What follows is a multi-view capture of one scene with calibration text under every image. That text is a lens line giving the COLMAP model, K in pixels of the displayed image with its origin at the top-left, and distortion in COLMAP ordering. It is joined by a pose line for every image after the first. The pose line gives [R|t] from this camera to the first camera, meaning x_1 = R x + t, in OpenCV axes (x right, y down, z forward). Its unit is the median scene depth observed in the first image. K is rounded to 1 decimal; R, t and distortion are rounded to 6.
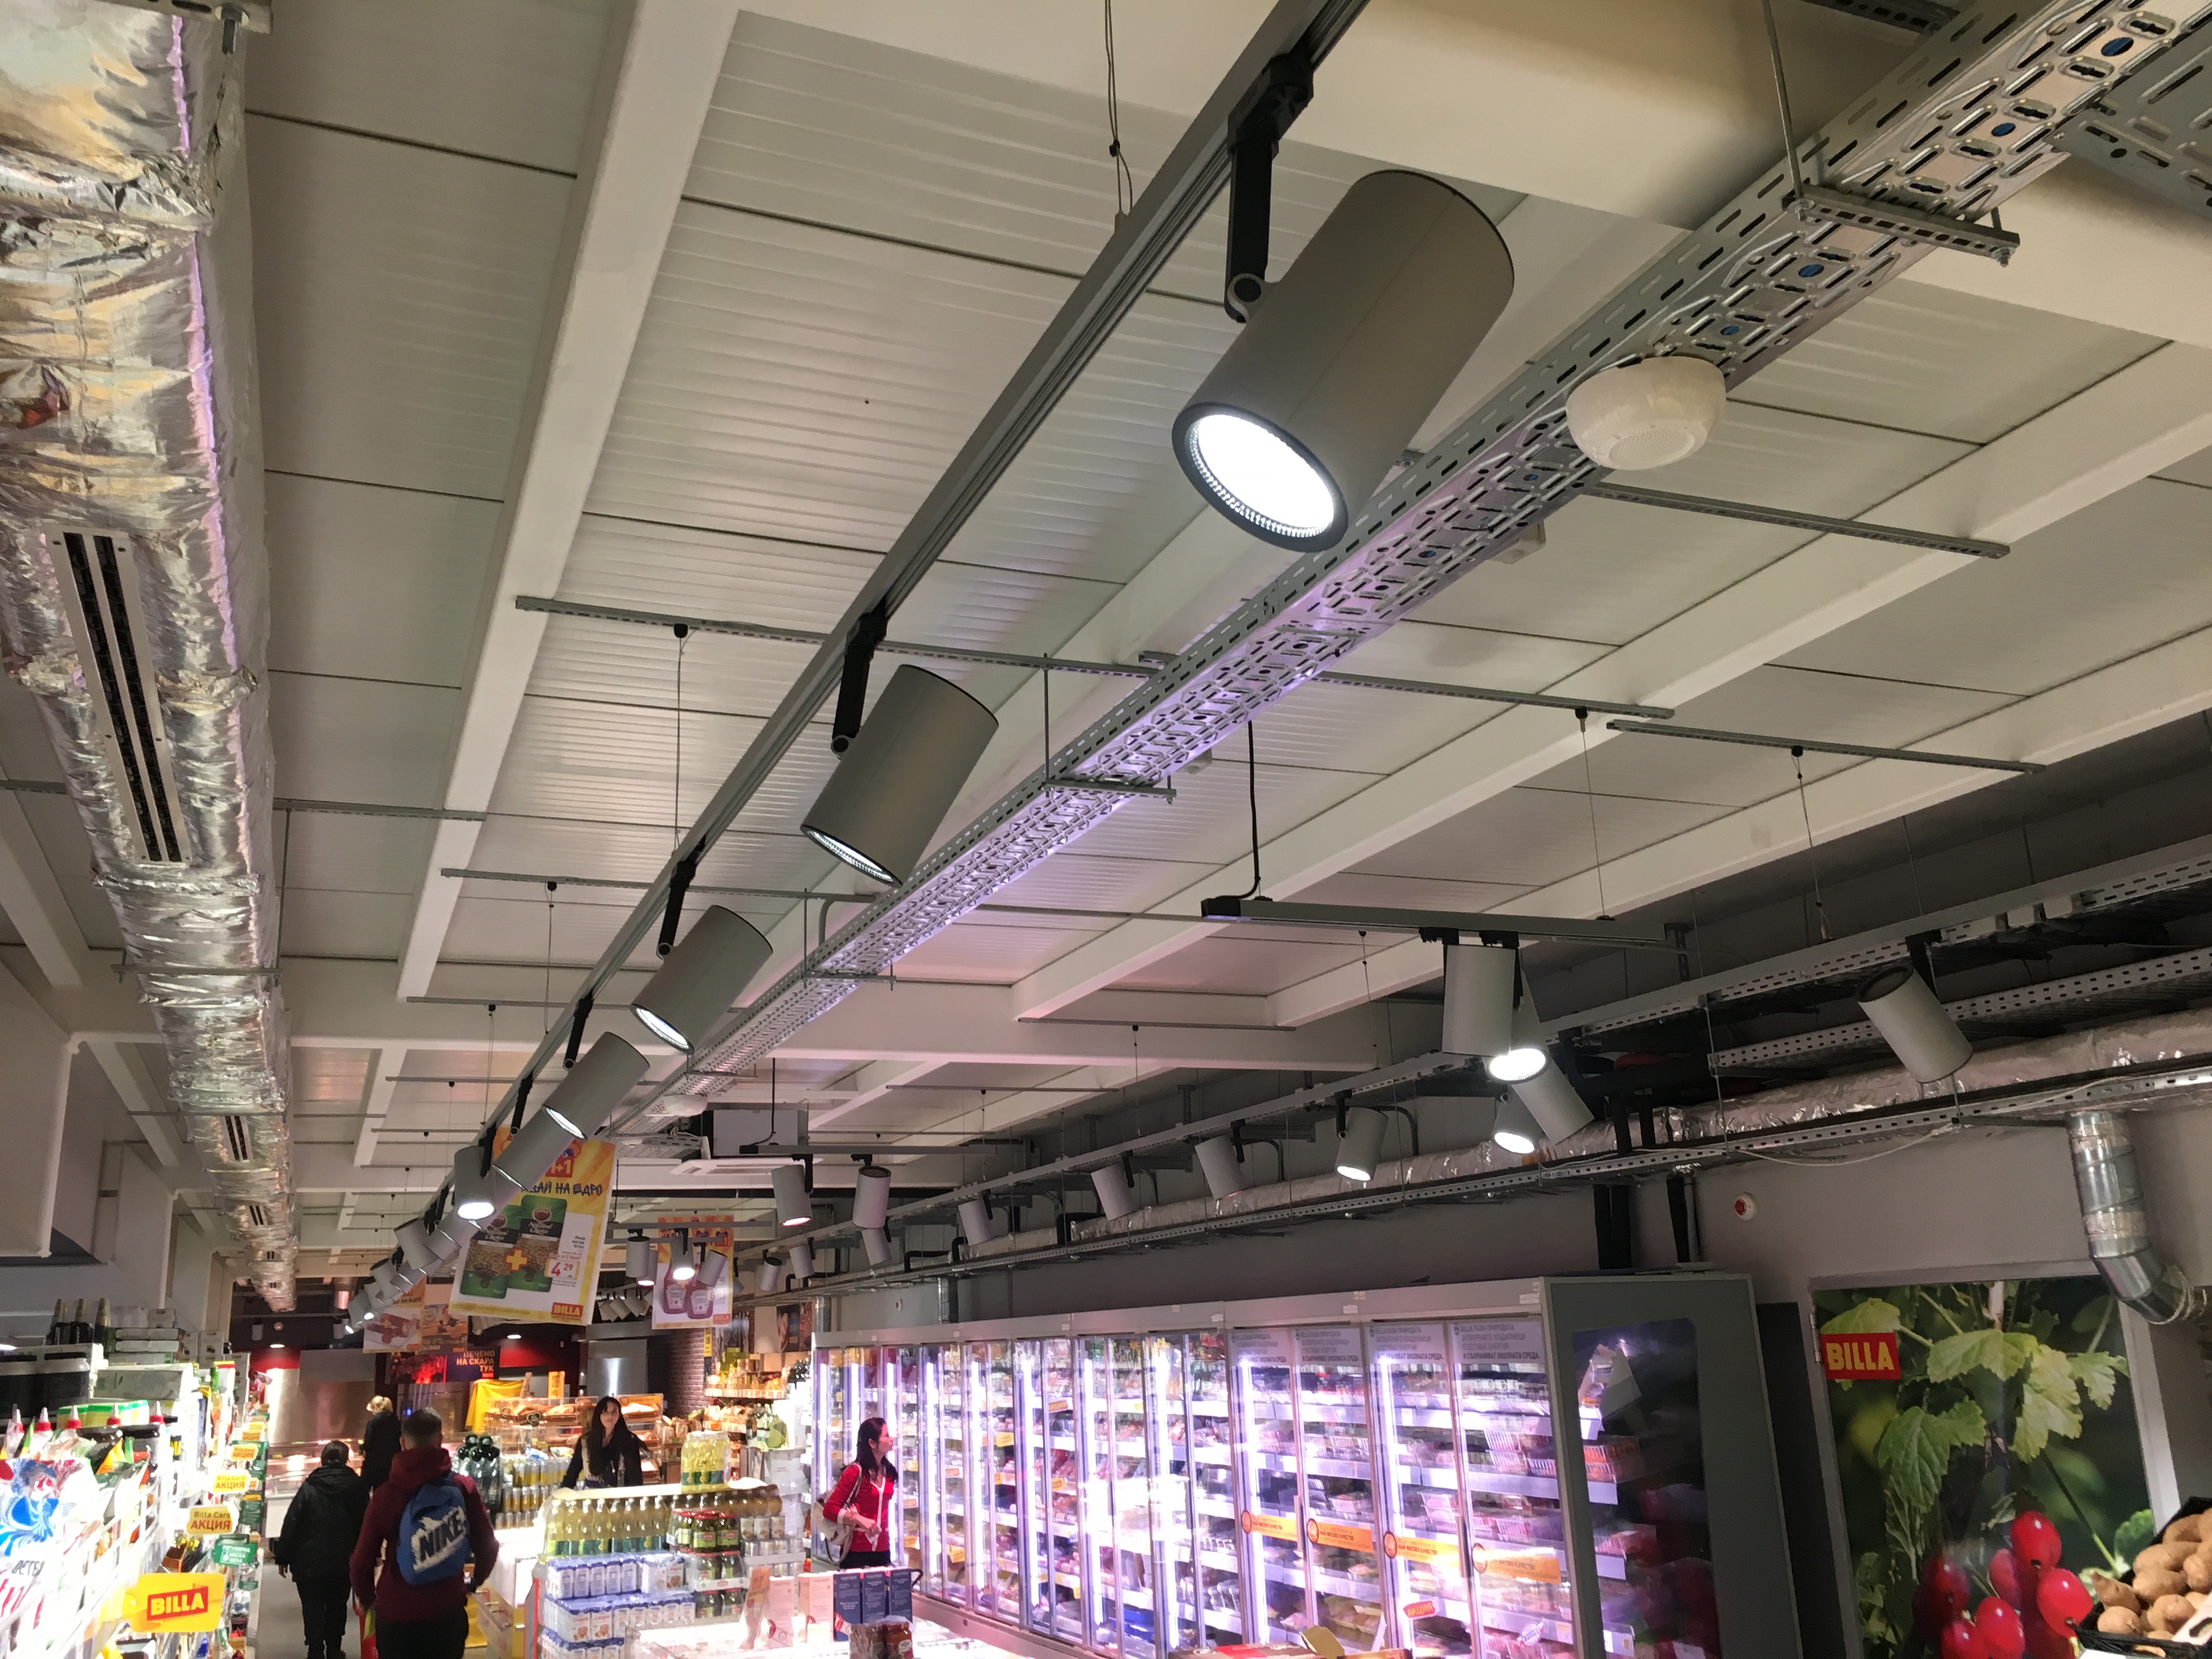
lens RADIAL K [[1873.3, 0, 1089.4], [0, 1873.3, 830.2], [0, 0, 1]] dist [0.088508, -0.120577]
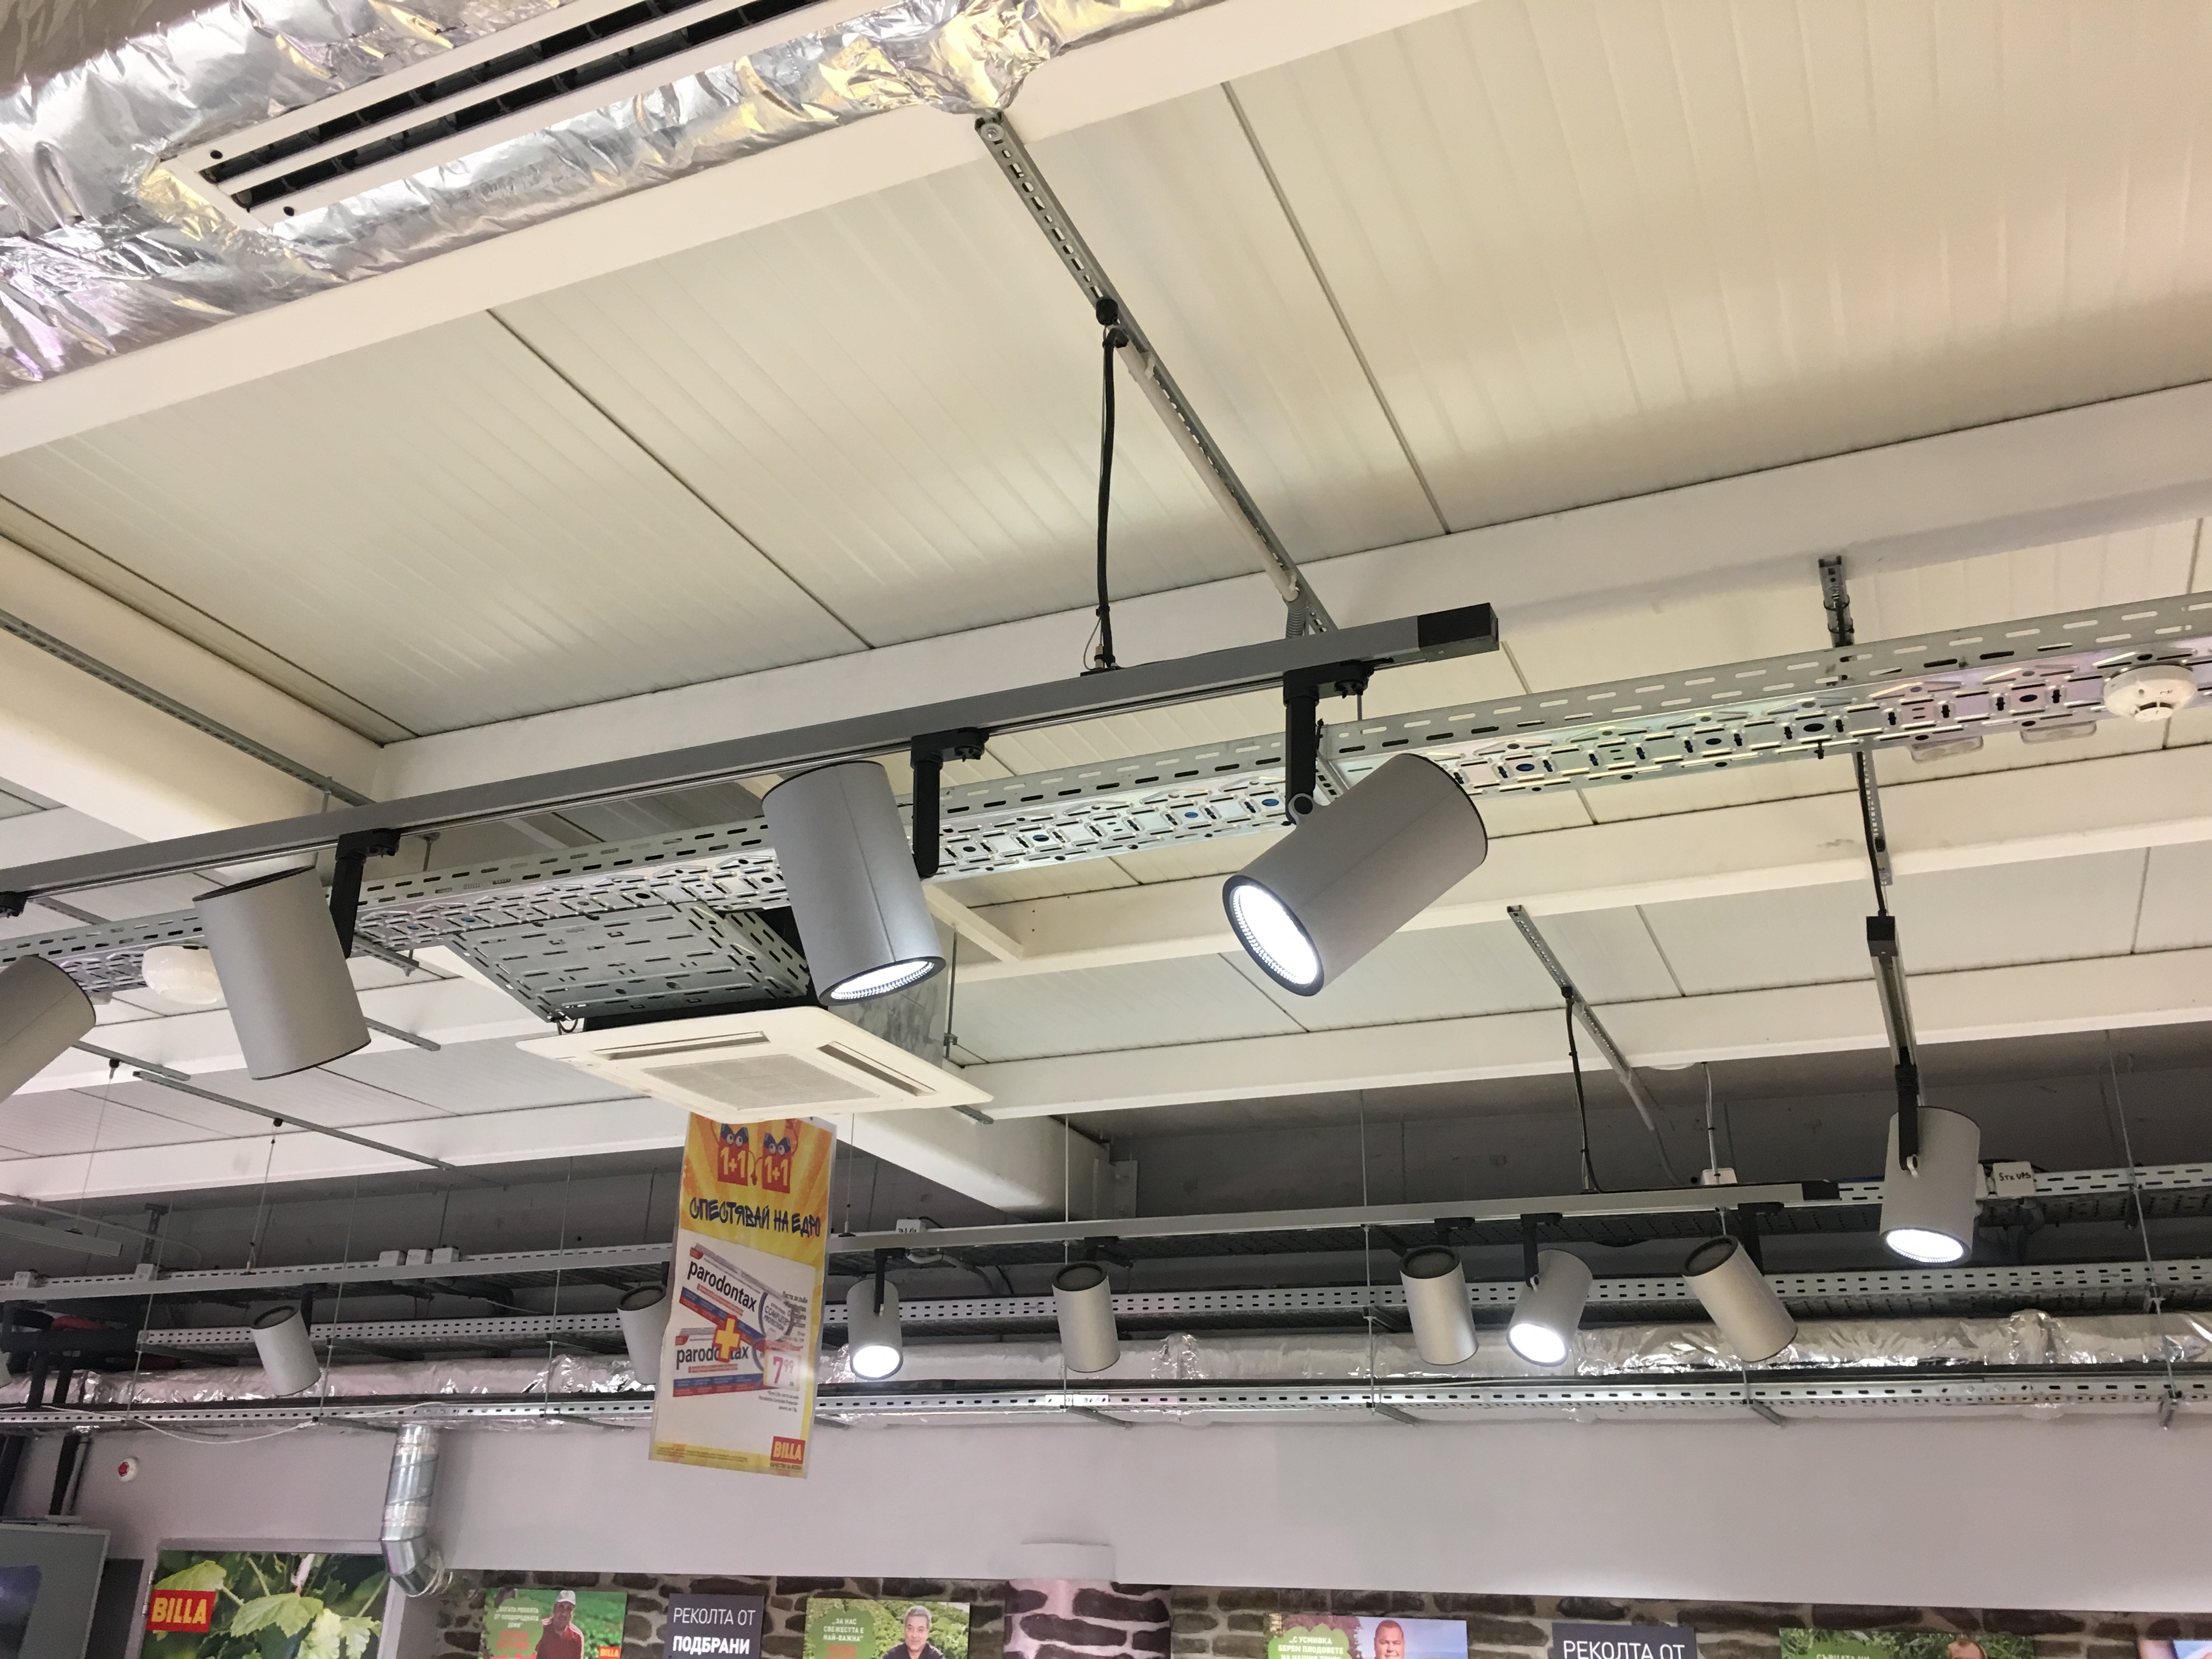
lens RADIAL K [[1873.3, 0, 1089.4], [0, 1873.3, 830.2], [0, 0, 1]] dist [0.088508, -0.120577]
pose [[0.719293, 0.321267, 0.615958, -0.070278], [-0.238921, 0.946960, -0.214905, -0.062080], [-0.652330, 0.007415, 0.757899, -0.265993]]
